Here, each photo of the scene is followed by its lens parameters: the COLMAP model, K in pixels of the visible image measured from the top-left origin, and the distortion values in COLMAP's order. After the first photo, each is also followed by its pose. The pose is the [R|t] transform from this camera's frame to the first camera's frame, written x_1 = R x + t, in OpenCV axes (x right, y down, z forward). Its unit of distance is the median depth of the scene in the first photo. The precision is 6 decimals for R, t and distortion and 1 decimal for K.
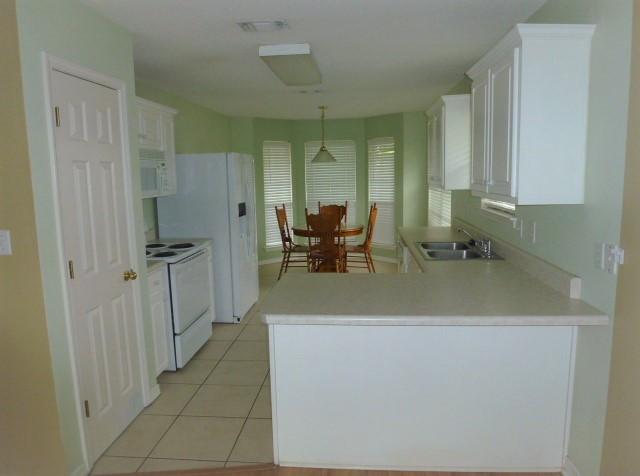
lens RADIAL K [[466.6, 0, 320.0], [0, 466.6, 238.0], [0, 0, 1]] dist [-0.003847, -0.000706]
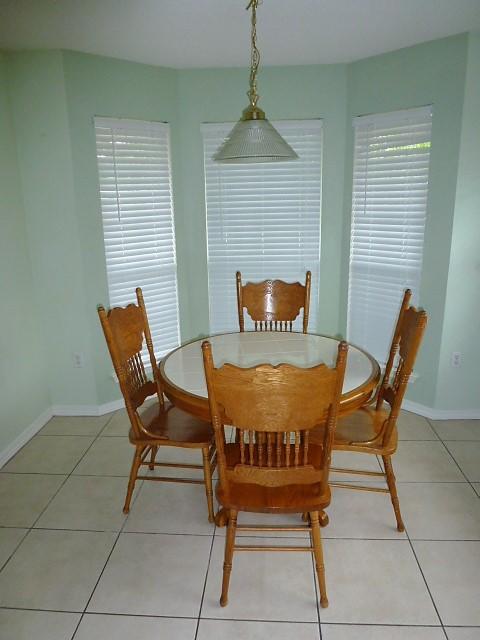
lens RADIAL K [[467.1, 0, 240.0], [0, 467.1, 320.0], [0, 0, 1]] dist [-0.051675, 0.001274]
pose [[0.999901, -0.003127, 0.013720, -0.006201], [0.001513, 0.993242, 0.116055, -0.089589], [-0.013990, -0.116023, 0.993148, 0.645983]]
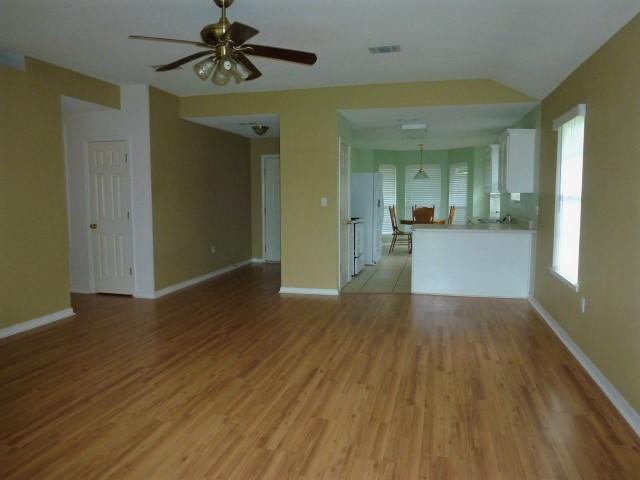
lens RADIAL K [[467.1, 0, 320.0], [0, 467.1, 240.0], [0, 0, 1]] dist [-0.051675, 0.001274]
pose [[0.986707, 0.032336, -0.159261, -0.067141], [-0.038094, 0.998721, -0.033233, 0.103034], [0.157982, 0.038858, 0.986677, -0.560633]]
